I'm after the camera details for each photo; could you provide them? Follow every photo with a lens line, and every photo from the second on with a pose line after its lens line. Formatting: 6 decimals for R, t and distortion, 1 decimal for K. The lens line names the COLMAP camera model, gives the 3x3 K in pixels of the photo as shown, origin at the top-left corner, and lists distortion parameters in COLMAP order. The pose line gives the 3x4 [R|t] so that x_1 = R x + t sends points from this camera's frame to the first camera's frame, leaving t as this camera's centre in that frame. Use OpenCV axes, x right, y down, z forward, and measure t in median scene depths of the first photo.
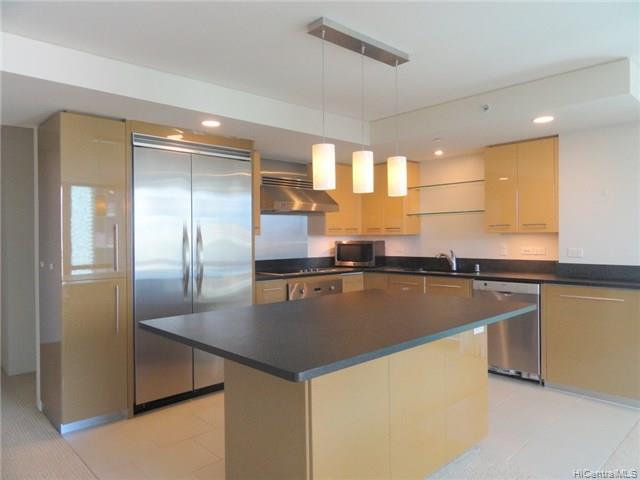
lens RADIAL K [[445.8, 0, 321.0], [0, 445.8, 239.7], [0, 0, 1]] dist [-0.002767, 0.000162]
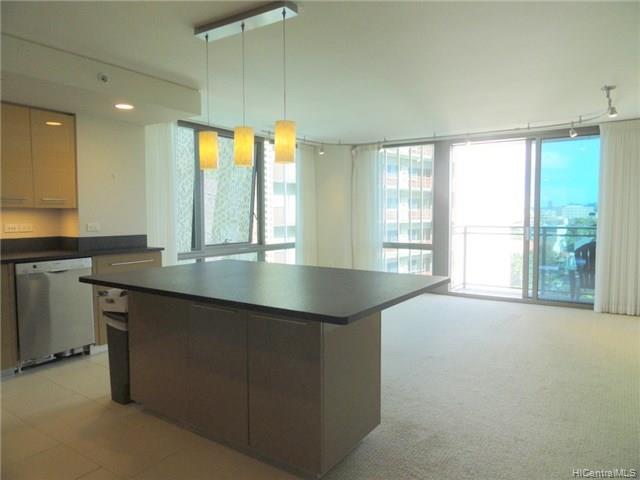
lens RADIAL K [[453.2, 0, 321.7], [0, 453.2, 242.1], [0, 0, 1]] dist [0.010839, -0.005506]
pose [[-0.218762, -0.050961, 0.974446, -0.616094], [0.010165, 0.998462, 0.054499, 0.010030], [-0.975725, 0.021828, -0.217908, 0.651310]]
